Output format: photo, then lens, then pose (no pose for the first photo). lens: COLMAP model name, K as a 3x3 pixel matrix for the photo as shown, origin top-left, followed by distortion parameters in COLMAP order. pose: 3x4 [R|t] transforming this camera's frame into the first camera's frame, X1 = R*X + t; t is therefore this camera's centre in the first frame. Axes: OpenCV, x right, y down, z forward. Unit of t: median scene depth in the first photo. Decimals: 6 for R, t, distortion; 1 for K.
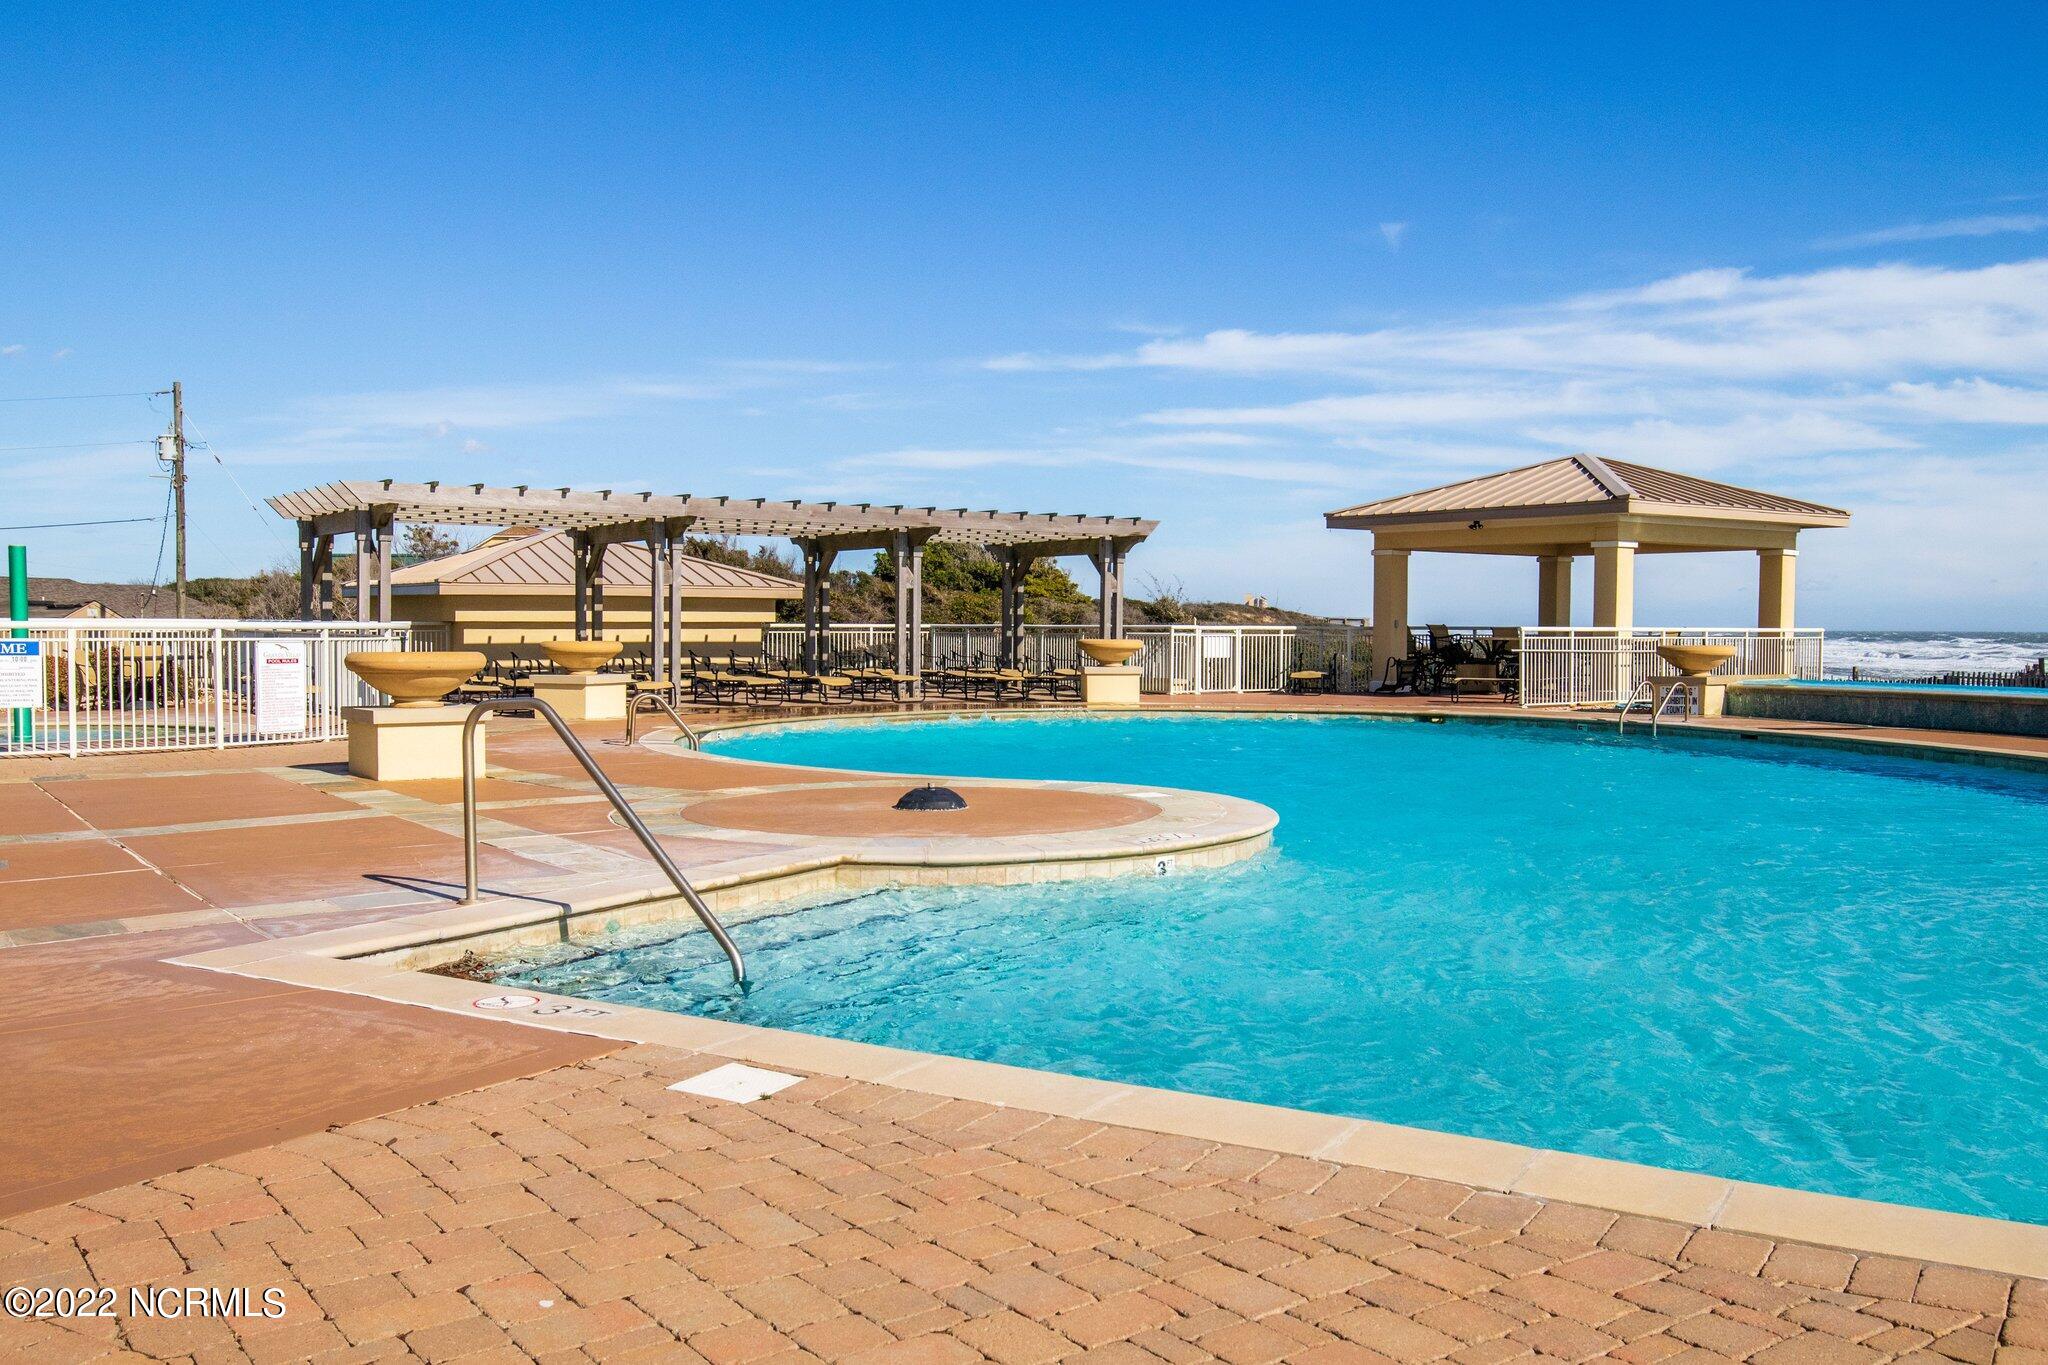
lens RADIAL K [[1765.4, 0, 1037.2], [0, 1765.4, 709.9], [0, 0, 1]] dist [-0.018749, 0.007682]
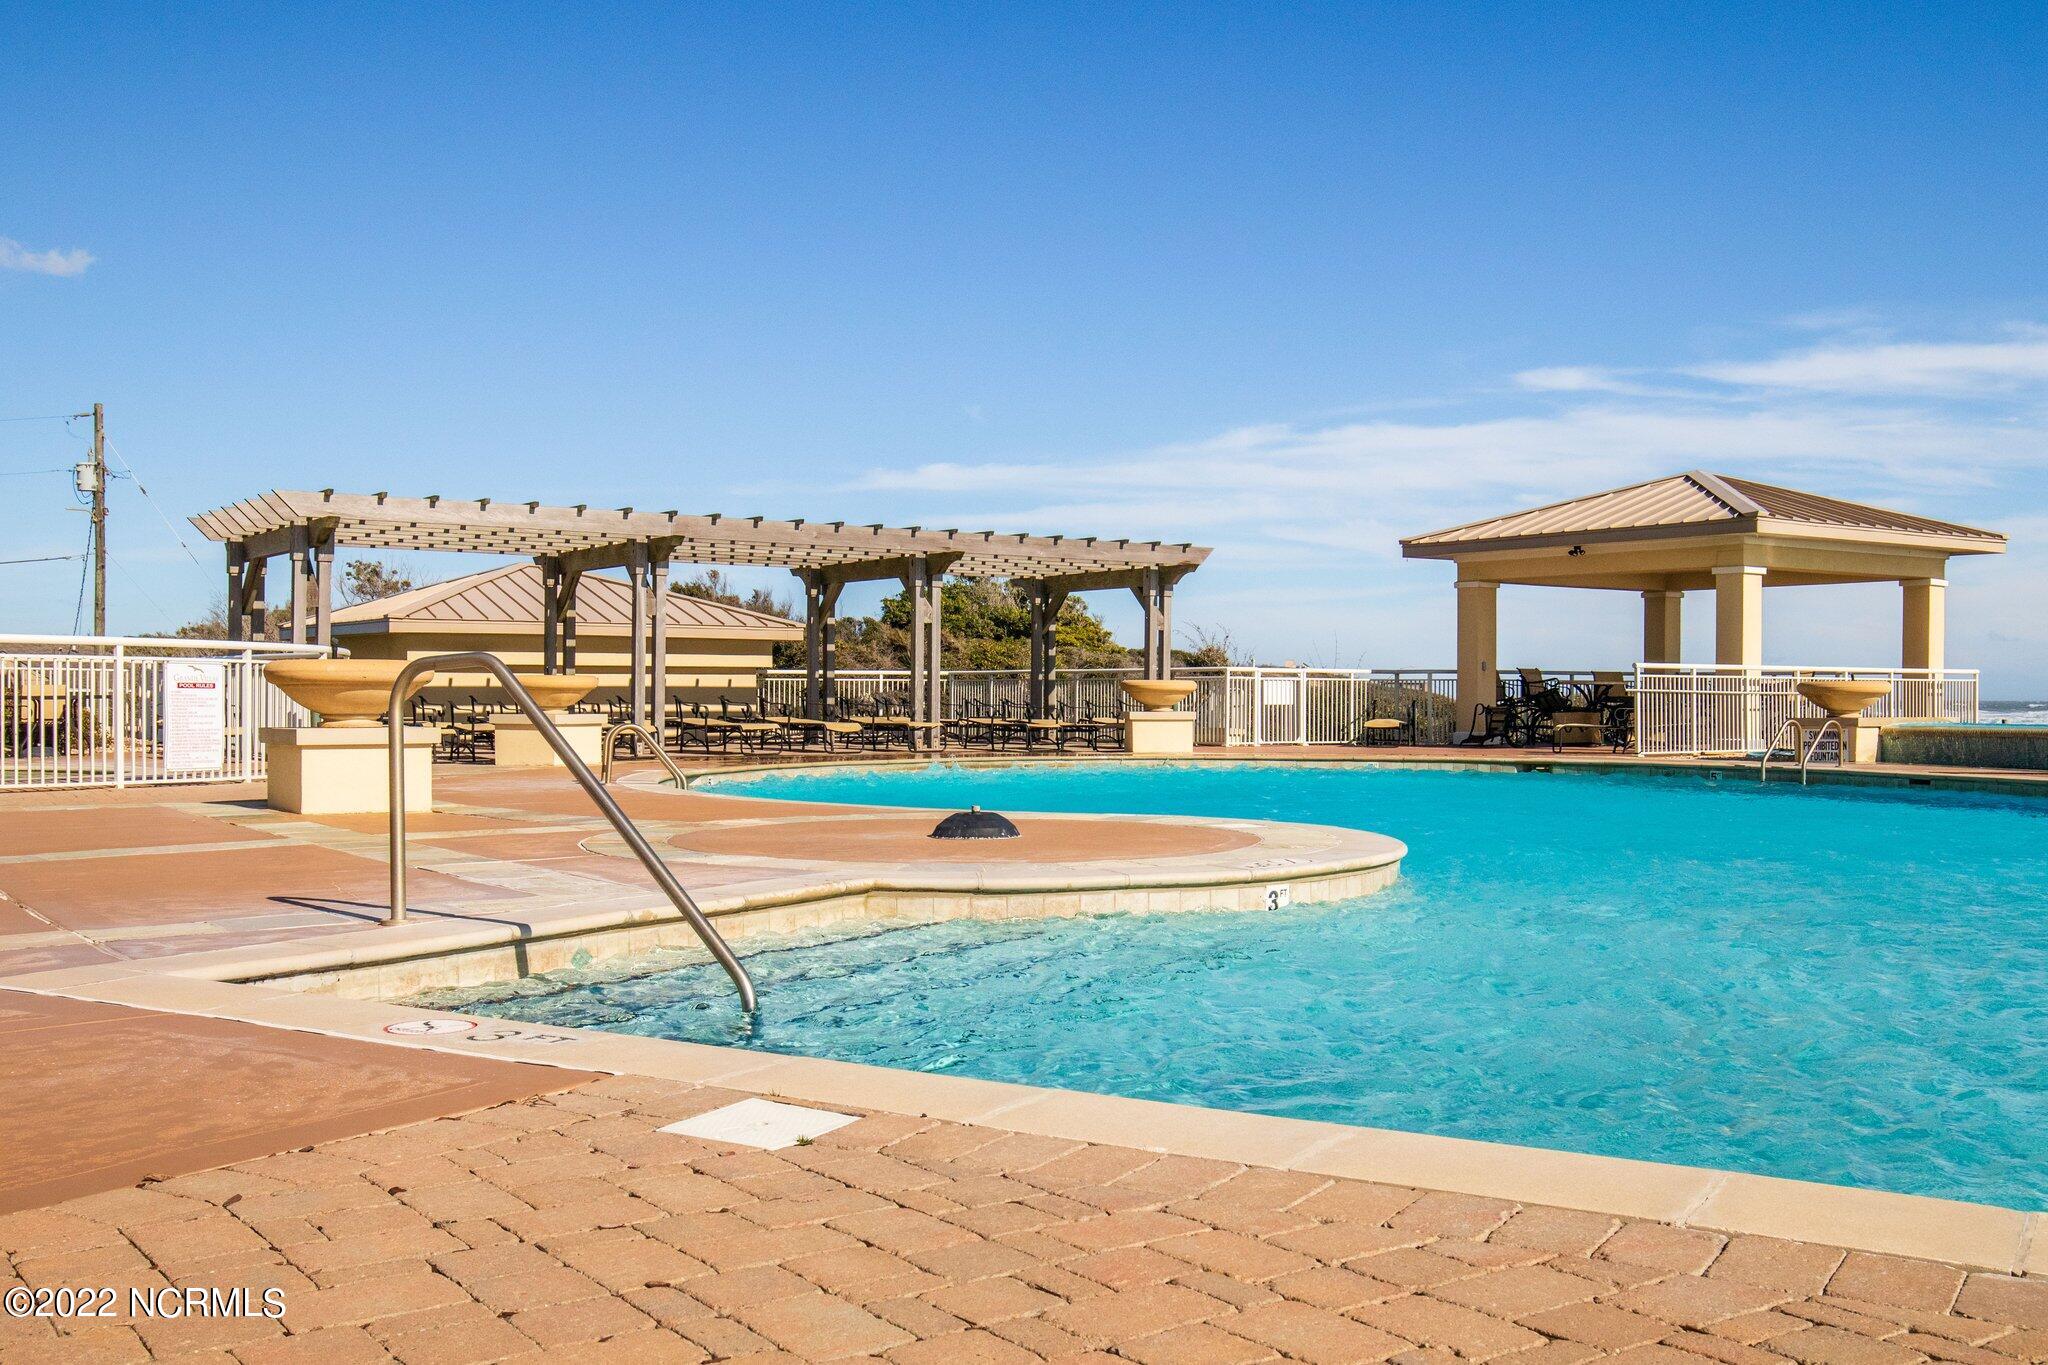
lens RADIAL K [[1950.4, 0, 1039.0], [0, 1950.4, 699.5], [0, 0, 1]] dist [-0.003864, 0.000000]
pose [[0.999964, -0.001584, -0.008360, -0.008985], [0.001194, 0.998922, -0.046406, 0.013140], [0.008424, 0.046394, 0.998888, 0.038655]]
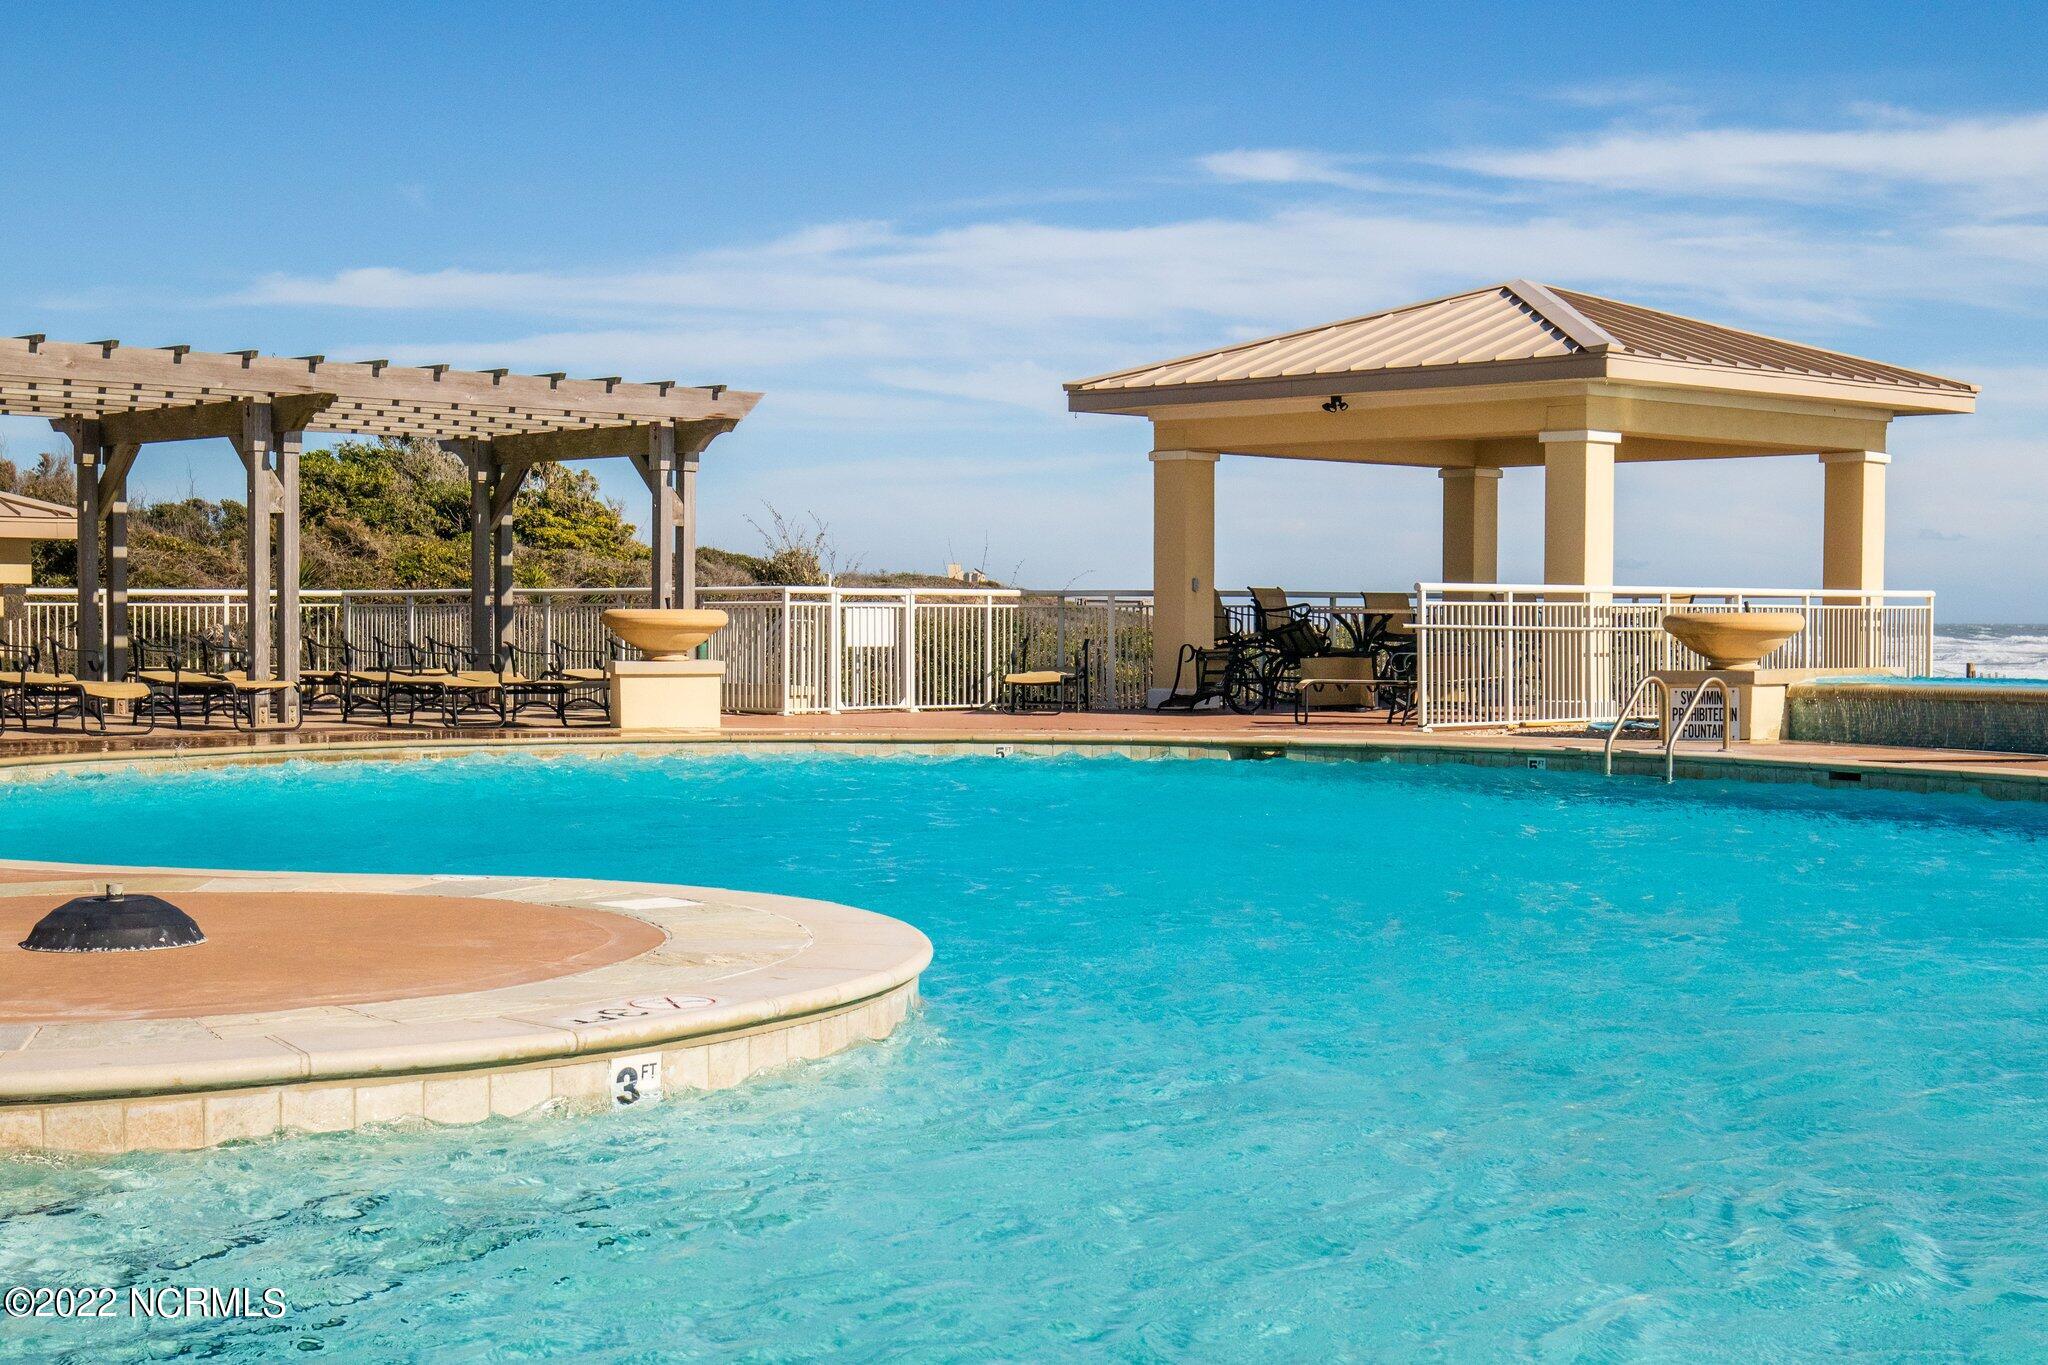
lens RADIAL K [[2938.0, 0, 1032.6], [0, 2938.0, 696.5], [0, 0, 1]] dist [0.039090, 0.000000]
pose [[0.989459, -0.006017, 0.144690, 0.021336], [0.009081, 0.999748, -0.020531, 0.005030], [-0.144530, 0.021629, 0.989264, 0.104490]]
